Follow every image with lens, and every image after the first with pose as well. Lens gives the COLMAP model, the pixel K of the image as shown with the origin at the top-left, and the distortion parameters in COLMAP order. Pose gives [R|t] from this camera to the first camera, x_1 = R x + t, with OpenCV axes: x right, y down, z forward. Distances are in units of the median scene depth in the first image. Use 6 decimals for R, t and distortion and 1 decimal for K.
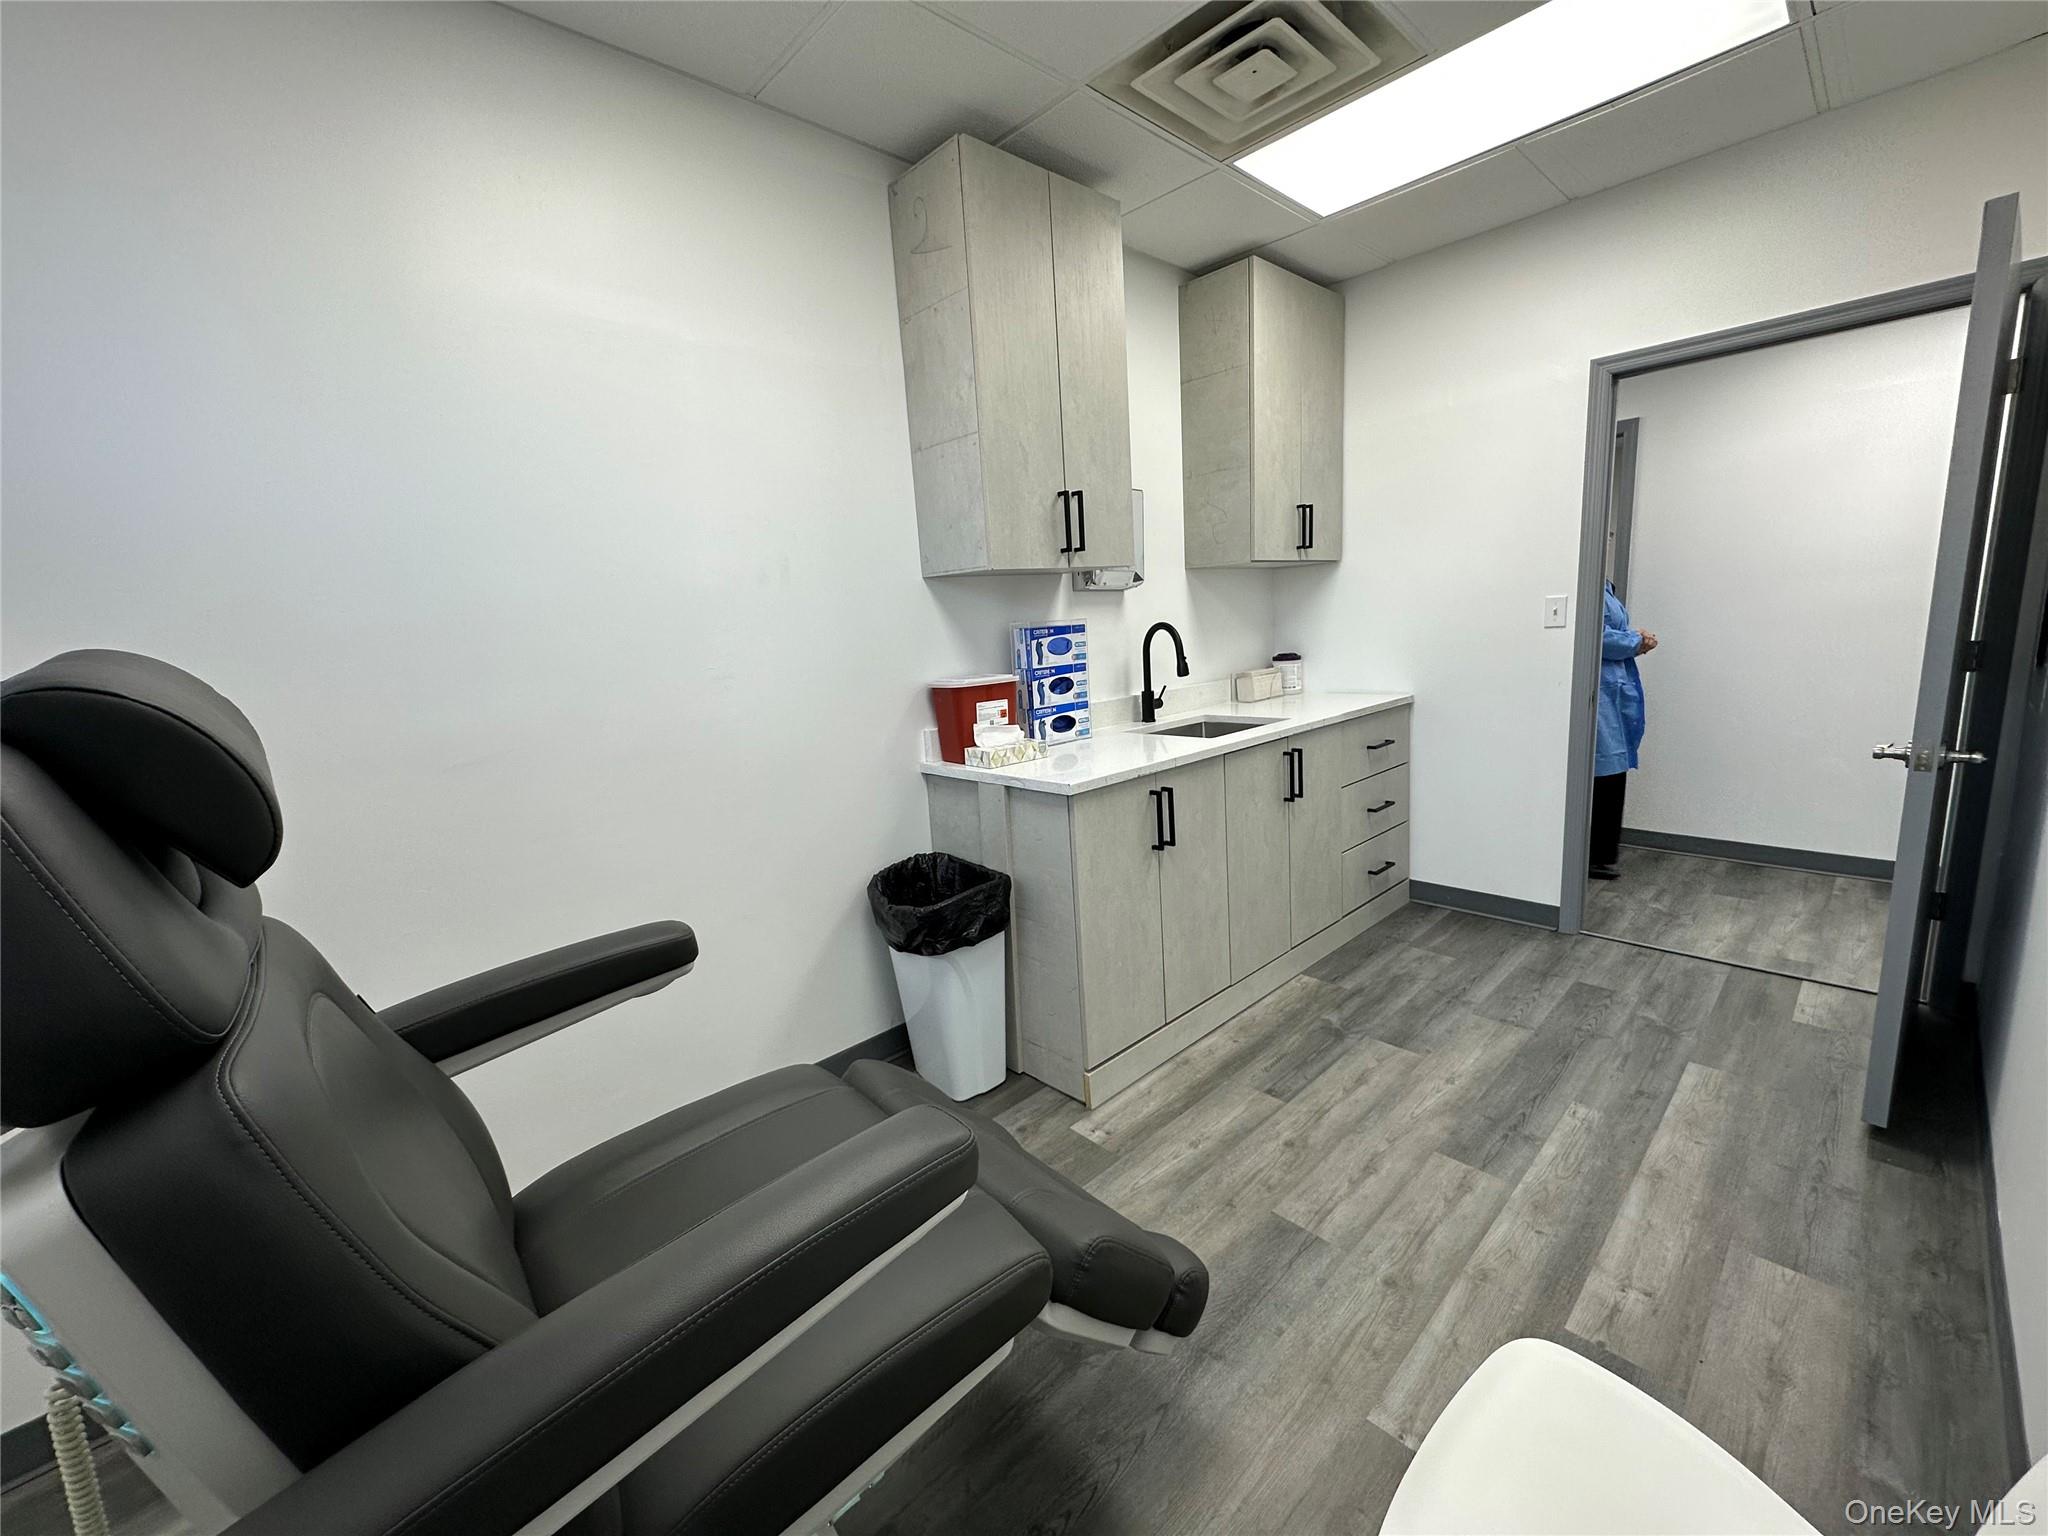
lens RADIAL K [[821.4, 0, 1024.0], [0, 821.4, 768.0], [0, 0, 1]] dist [-0.000608, 0.000134]
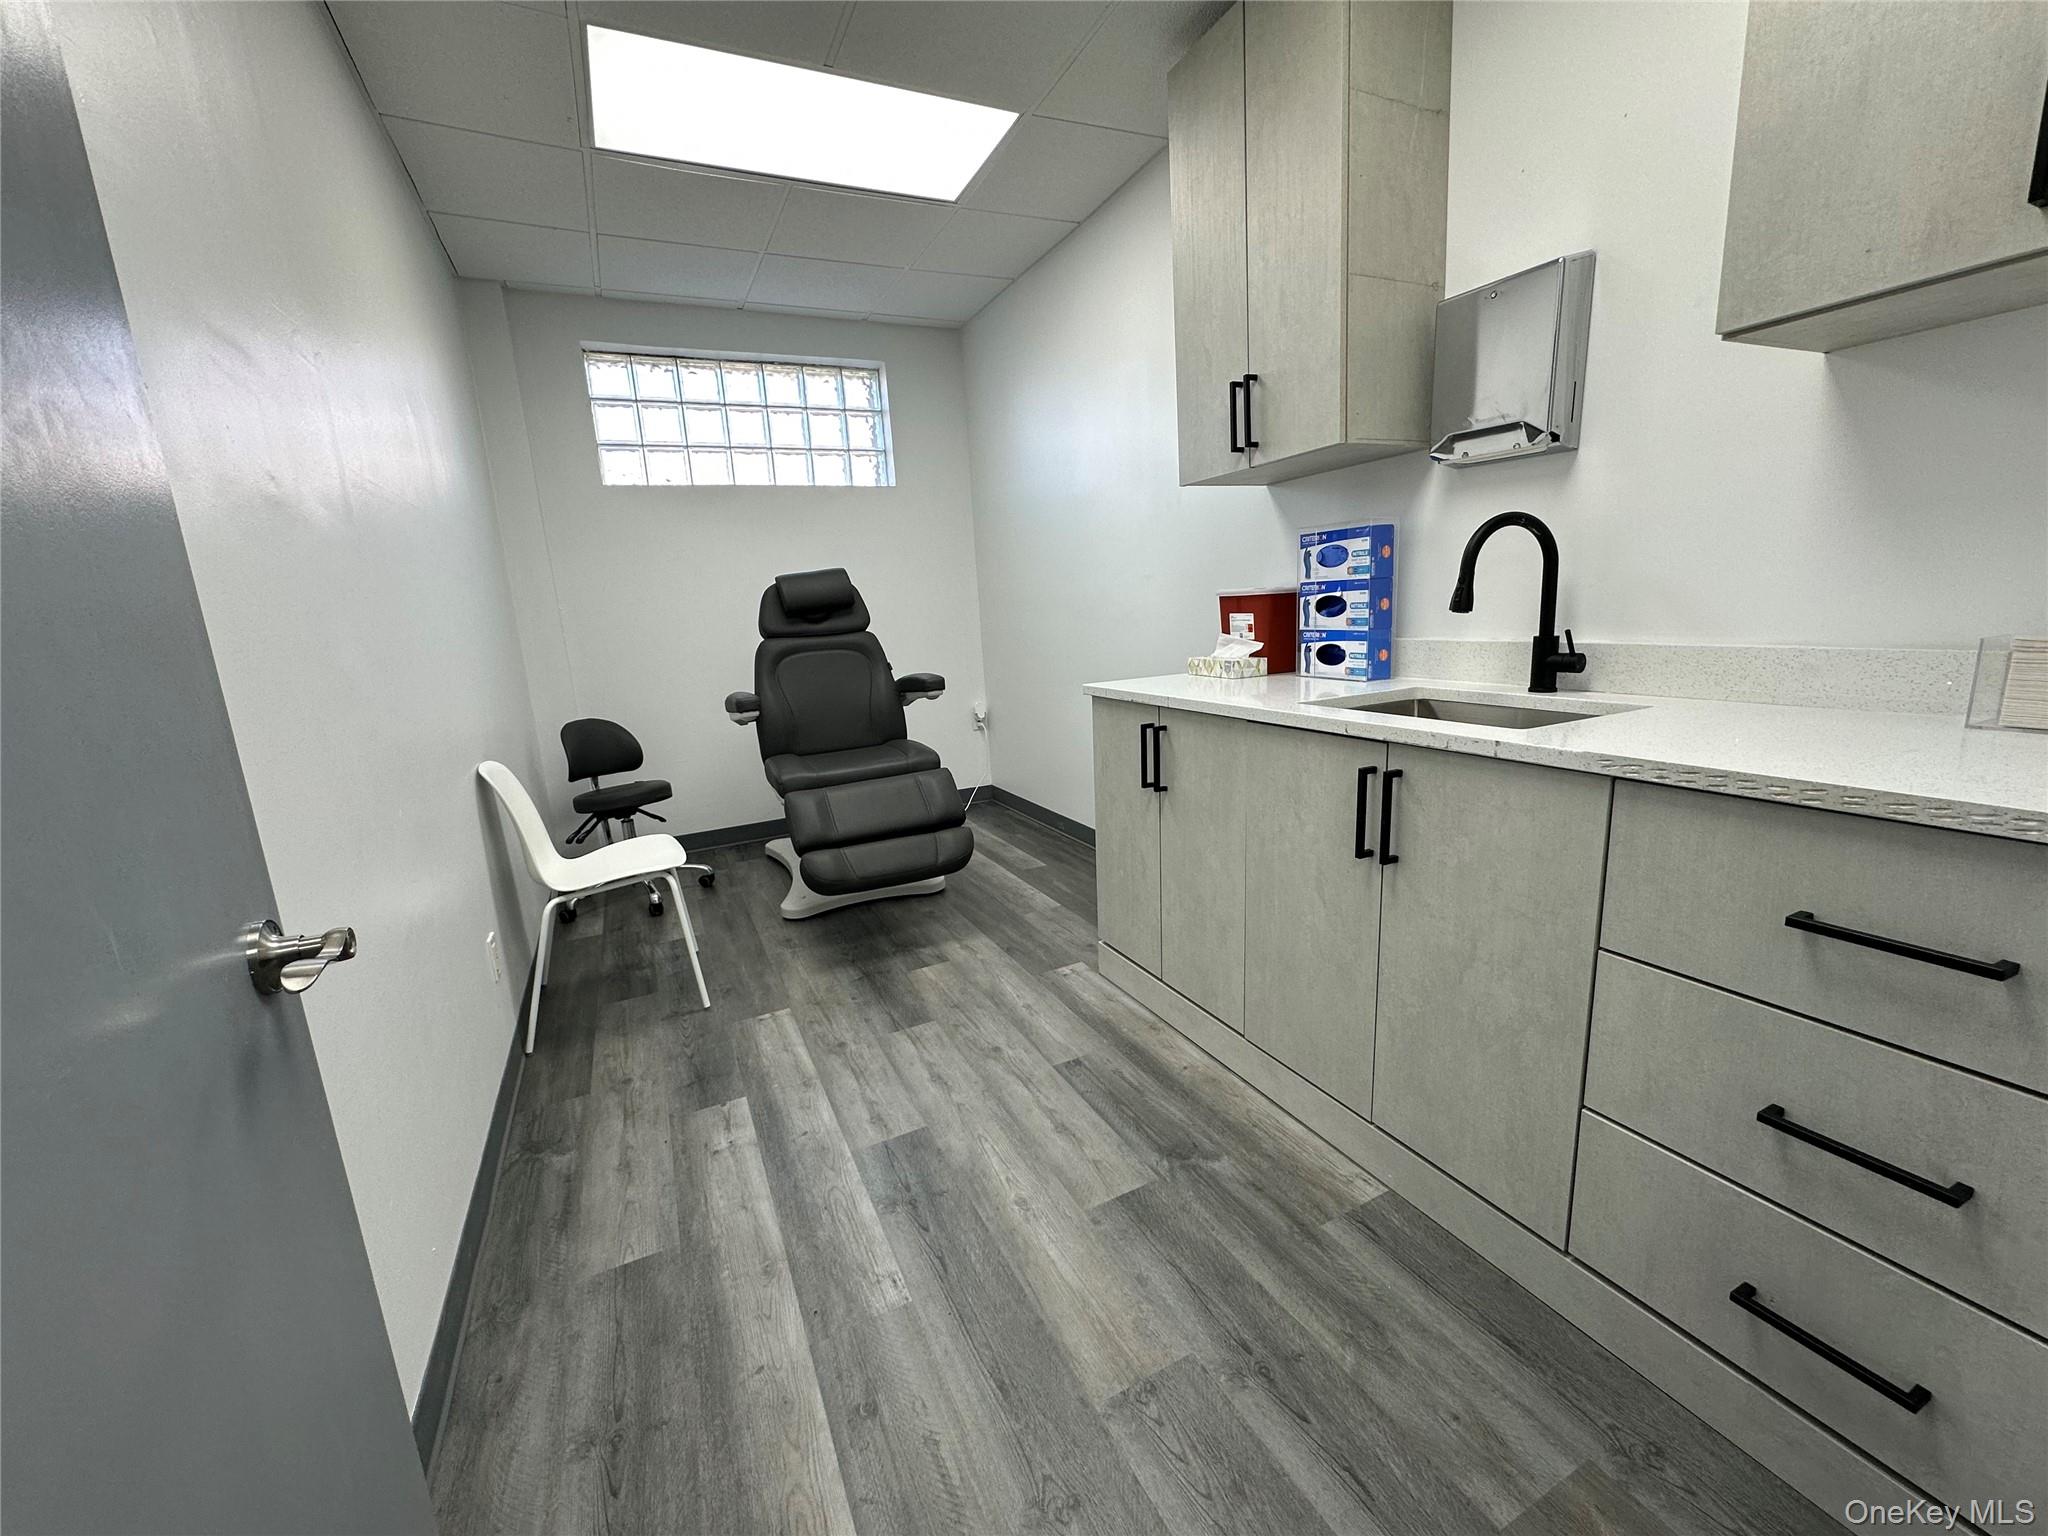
lens RADIAL K [[821.4, 0, 1024.0], [0, 821.4, 768.0], [0, 0, 1]] dist [-0.000608, 0.000134]
pose [[-0.299884, 0.268533, -0.915401, 1.038129], [-0.093301, 0.946709, 0.308282, -0.193689], [0.949402, 0.177857, -0.258848, 1.083101]]
